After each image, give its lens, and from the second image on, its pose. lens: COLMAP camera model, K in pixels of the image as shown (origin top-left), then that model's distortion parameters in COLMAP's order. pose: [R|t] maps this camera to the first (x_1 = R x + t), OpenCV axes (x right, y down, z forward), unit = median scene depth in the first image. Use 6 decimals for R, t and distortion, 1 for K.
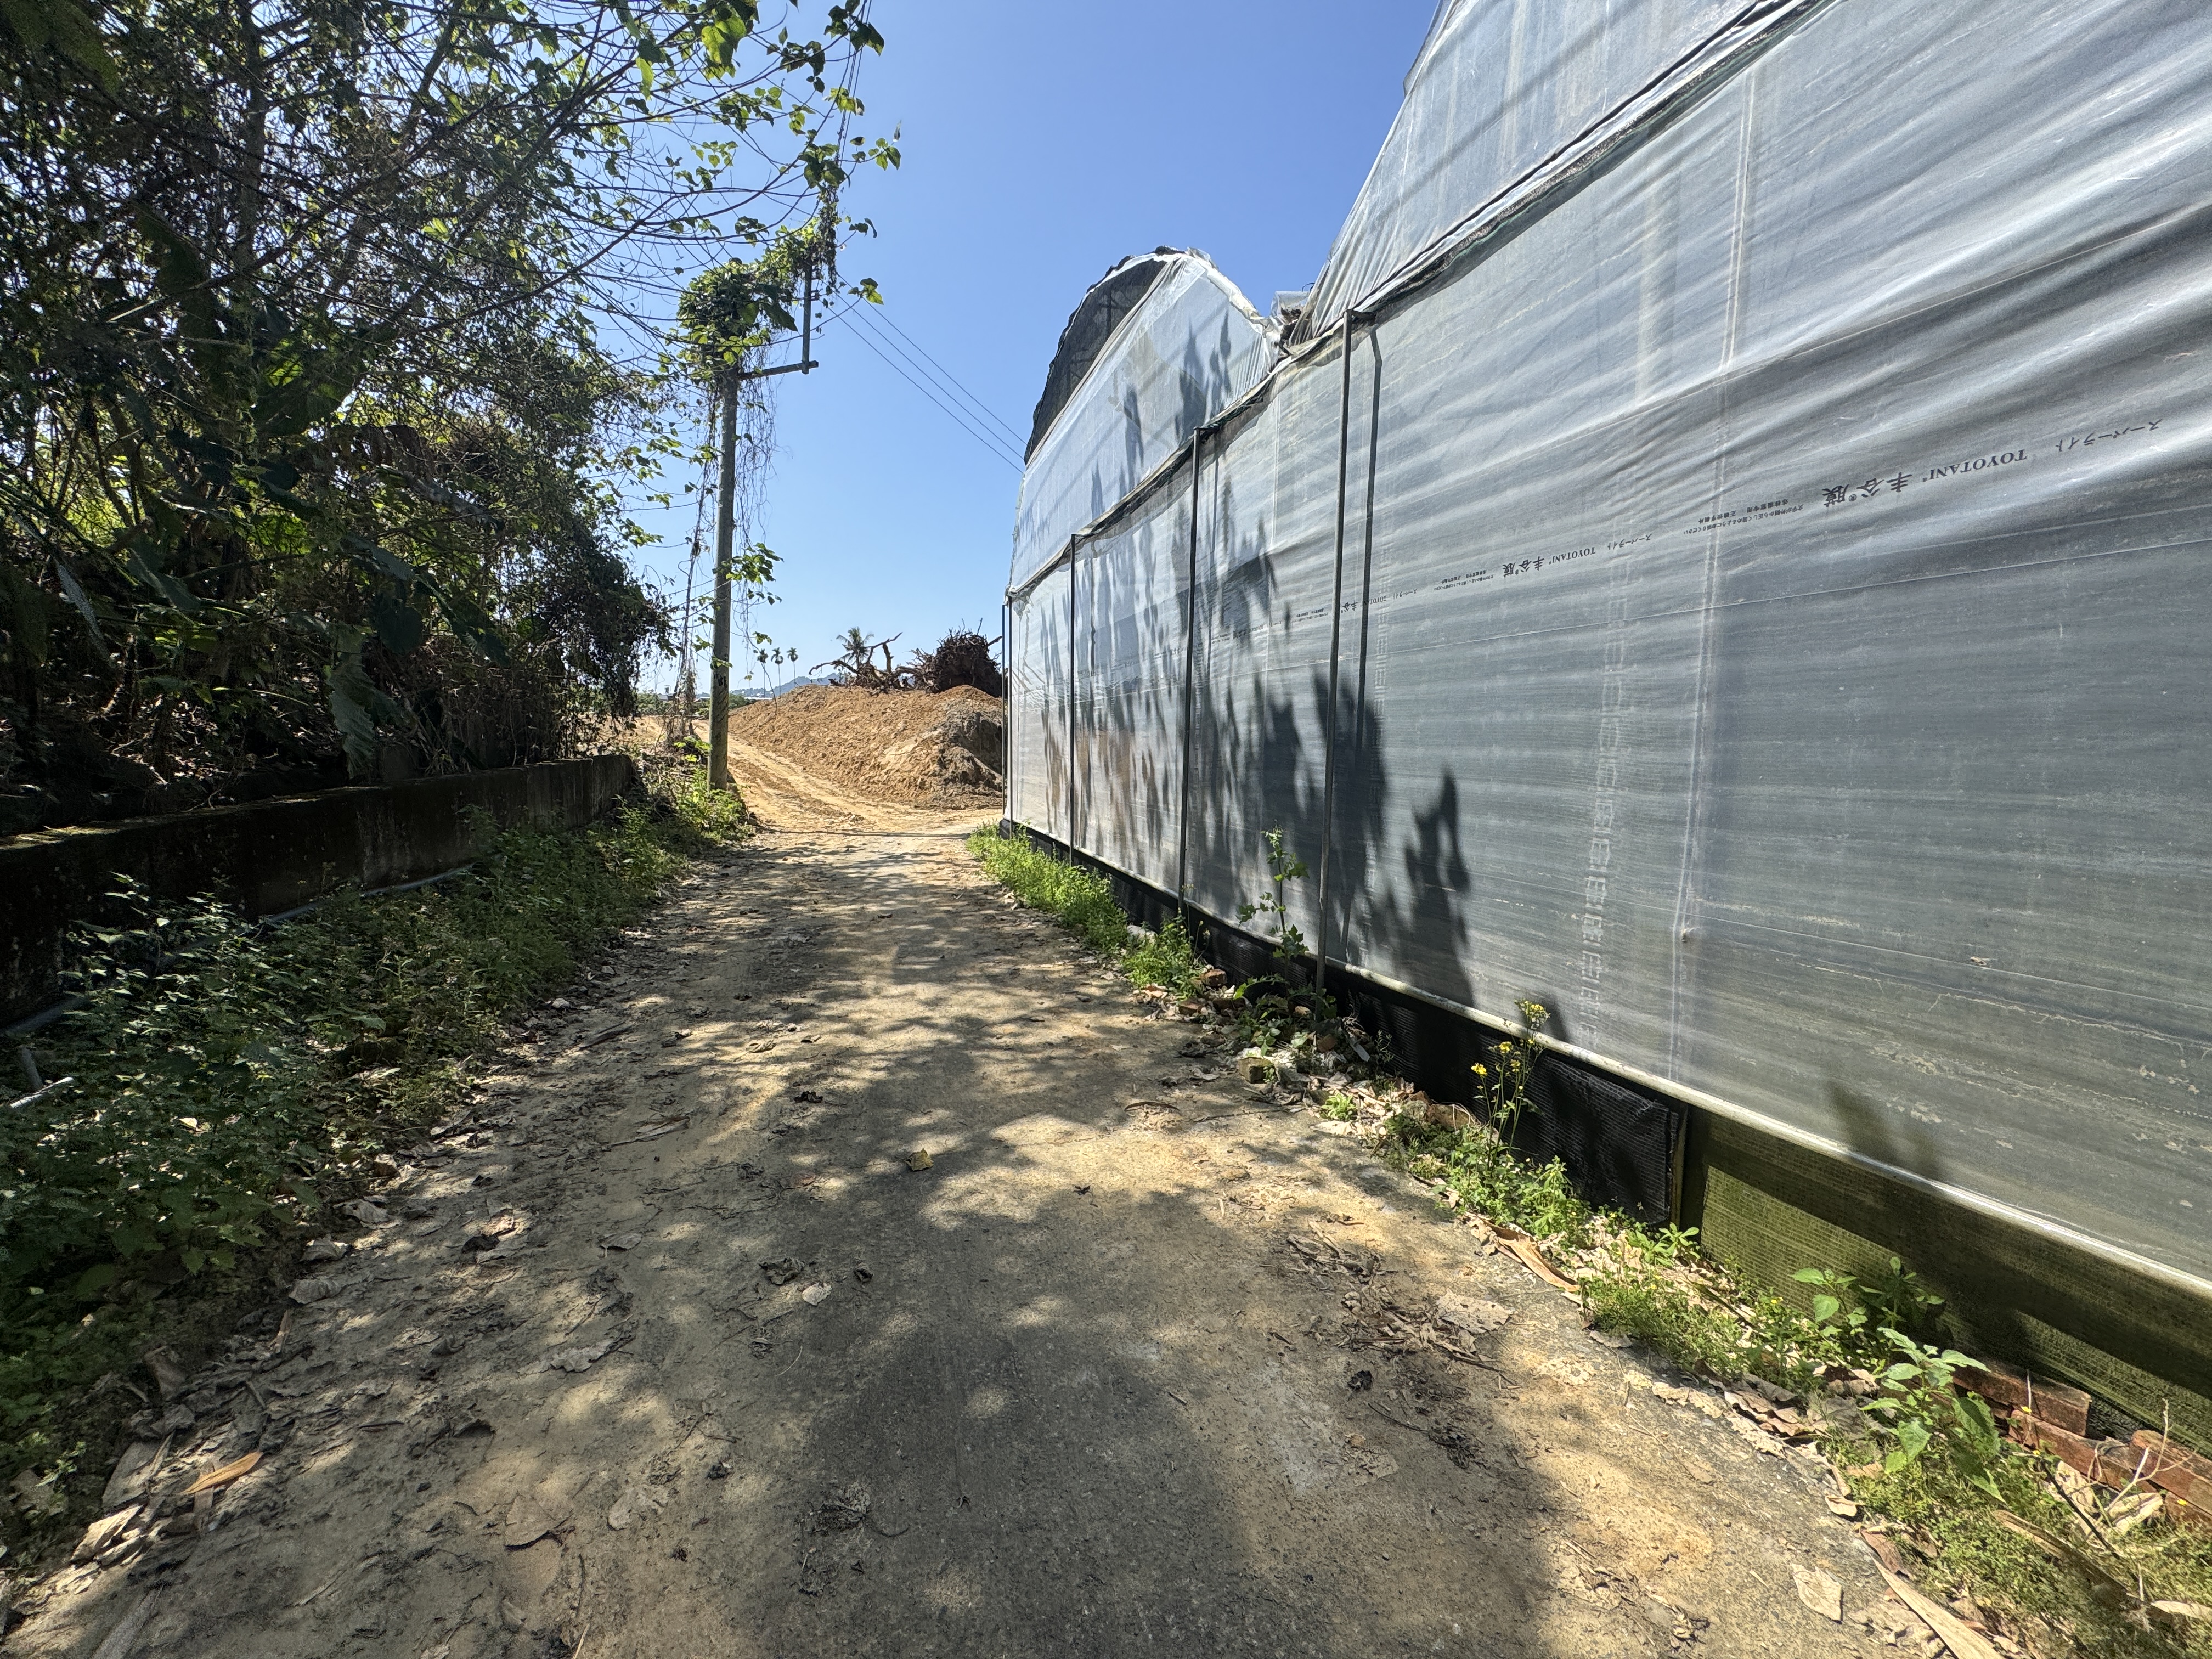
lens RADIAL K [[879.0, 0, 1107.2], [0, 879.0, 823.5], [0, 0, 1]] dist [-0.000996, 0.000116]
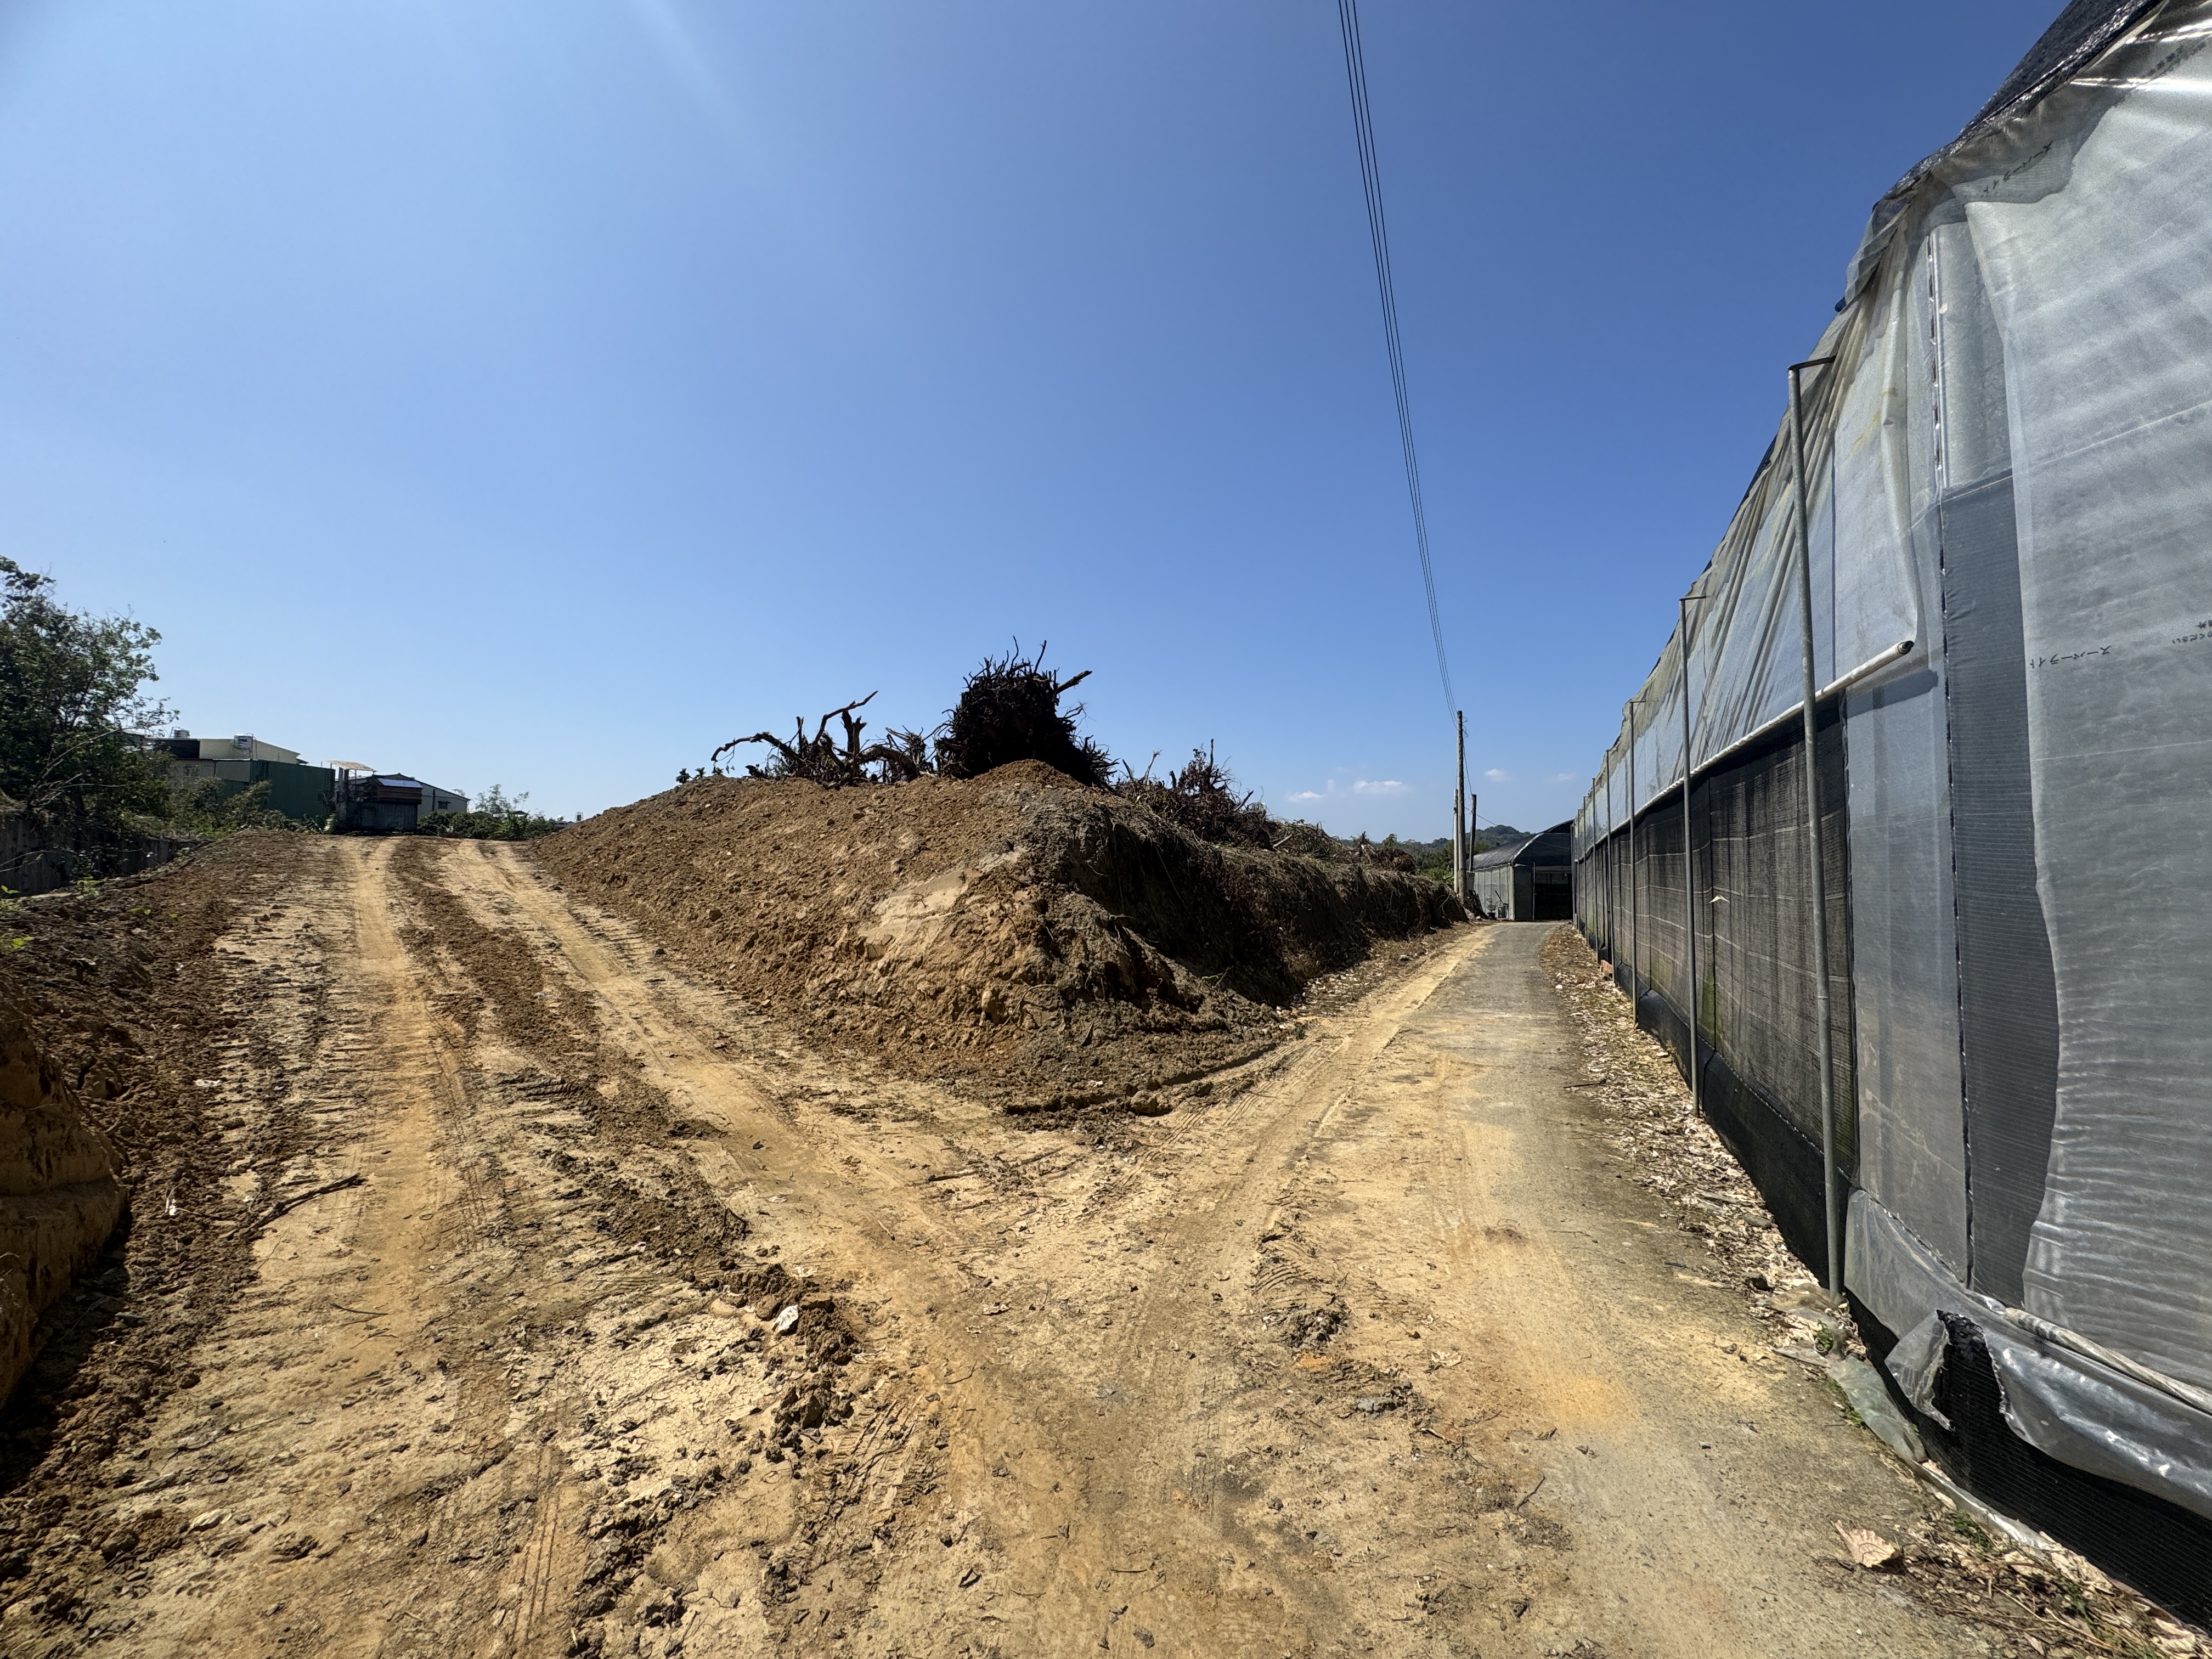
lens RADIAL K [[879.0, 0, 1101.9], [0, 879.0, 832.4], [0, 0, 1]] dist [-0.000996, 0.000116]
pose [[0.997355, -0.007190, 0.072323, -0.185542], [0.016832, 0.990891, -0.133612, -0.062642], [-0.070704, 0.134476, 0.988391, 0.622916]]
